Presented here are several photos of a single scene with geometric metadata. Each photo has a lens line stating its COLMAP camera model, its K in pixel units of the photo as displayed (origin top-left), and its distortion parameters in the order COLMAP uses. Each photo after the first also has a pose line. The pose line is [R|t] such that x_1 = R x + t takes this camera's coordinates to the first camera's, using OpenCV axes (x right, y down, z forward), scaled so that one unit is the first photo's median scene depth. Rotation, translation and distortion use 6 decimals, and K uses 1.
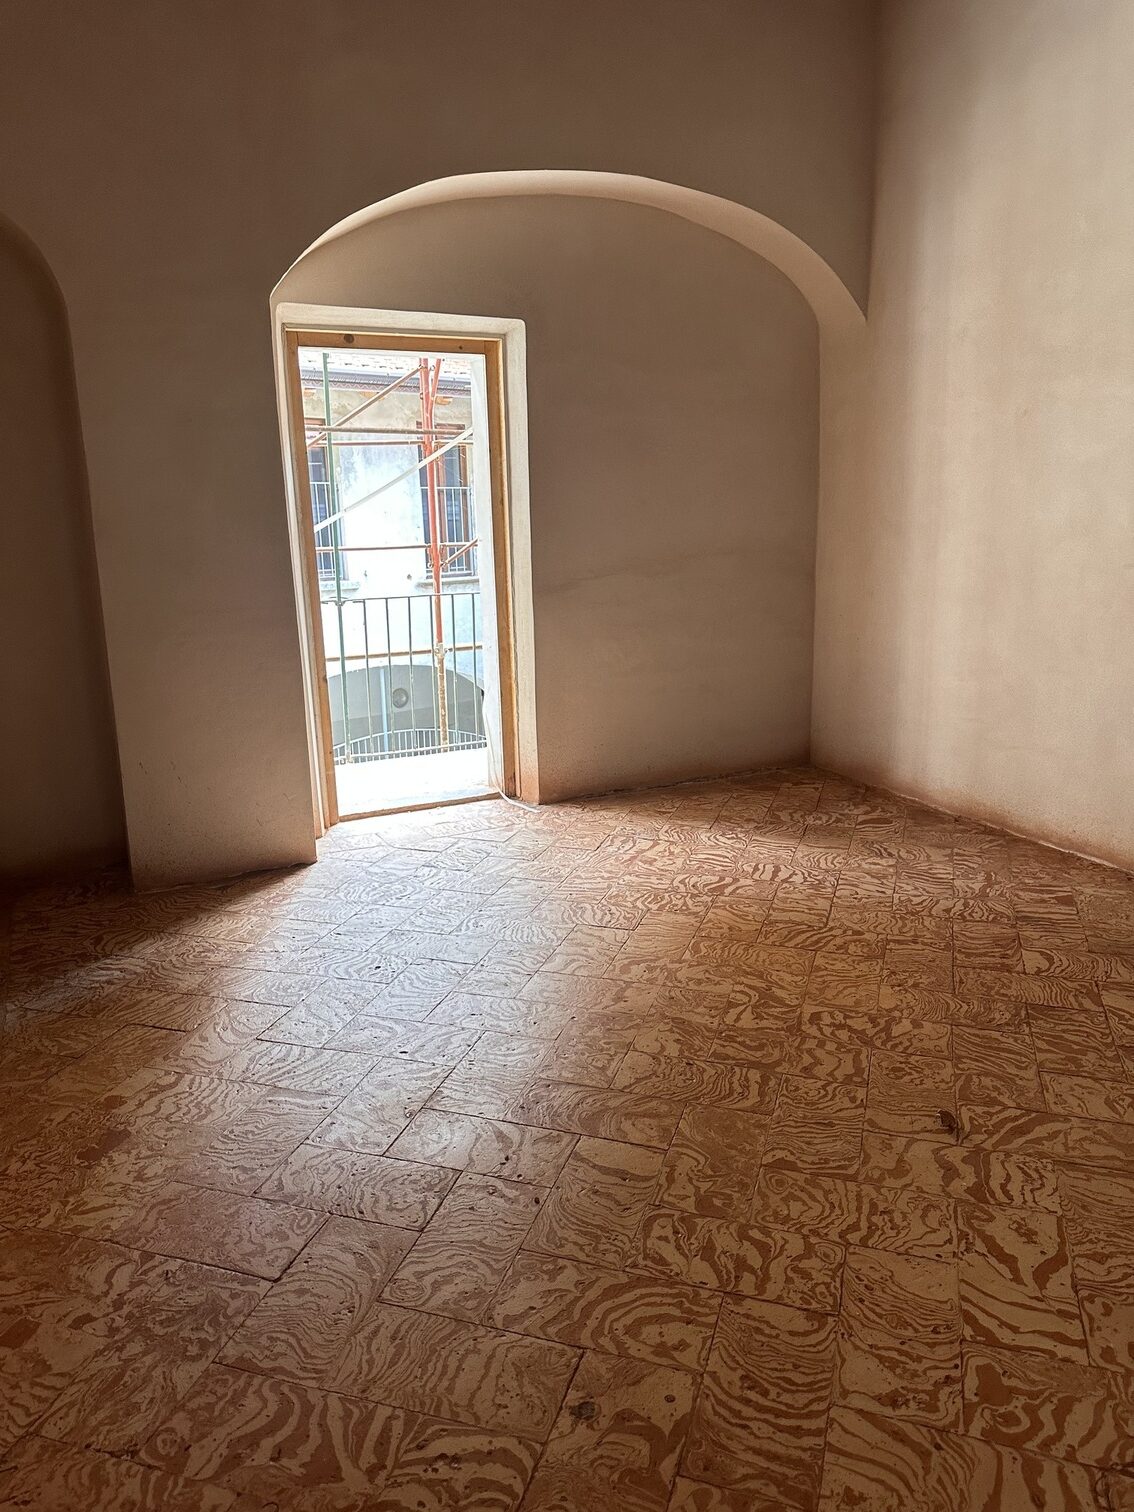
lens RADIAL K [[1078.8, 0, 572.0], [0, 1078.8, 734.6], [0, 0, 1]] dist [0.208844, -0.370493]
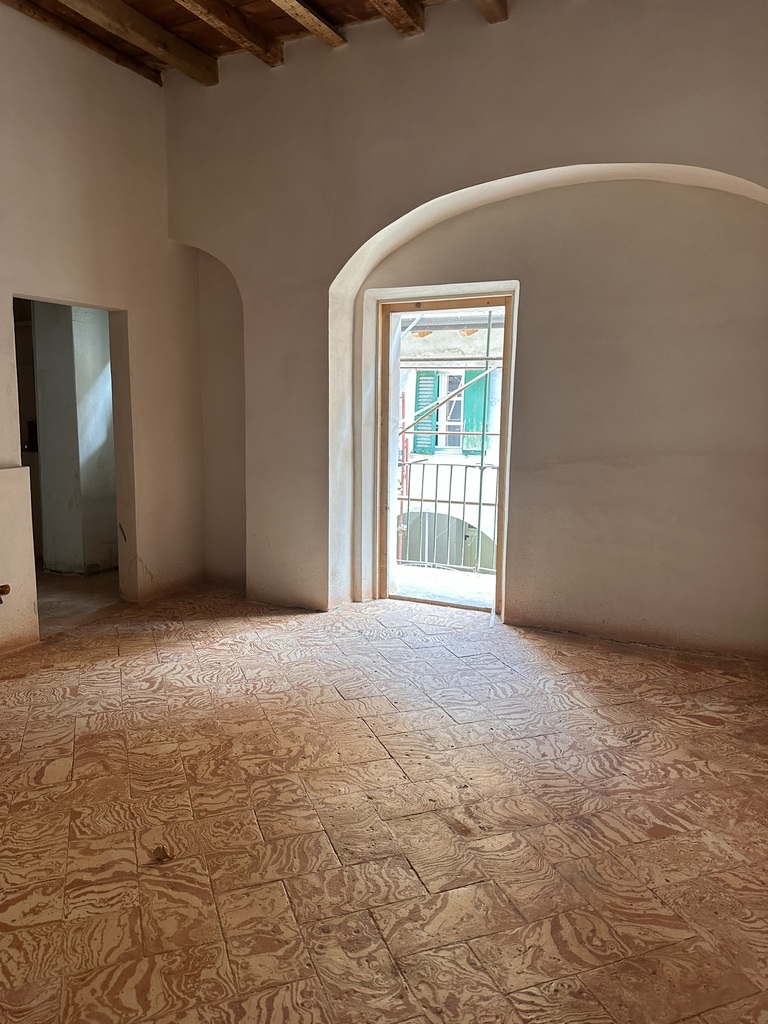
lens RADIAL K [[729.8, 0, 388.9], [0, 729.8, 518.2], [0, 0, 1]] dist [0.116931, -0.160995]
pose [[0.615469, 0.148382, -0.774068, 0.660866], [-0.186278, 0.981680, 0.040068, -0.087310], [0.765832, 0.119531, 0.631833, 0.325455]]
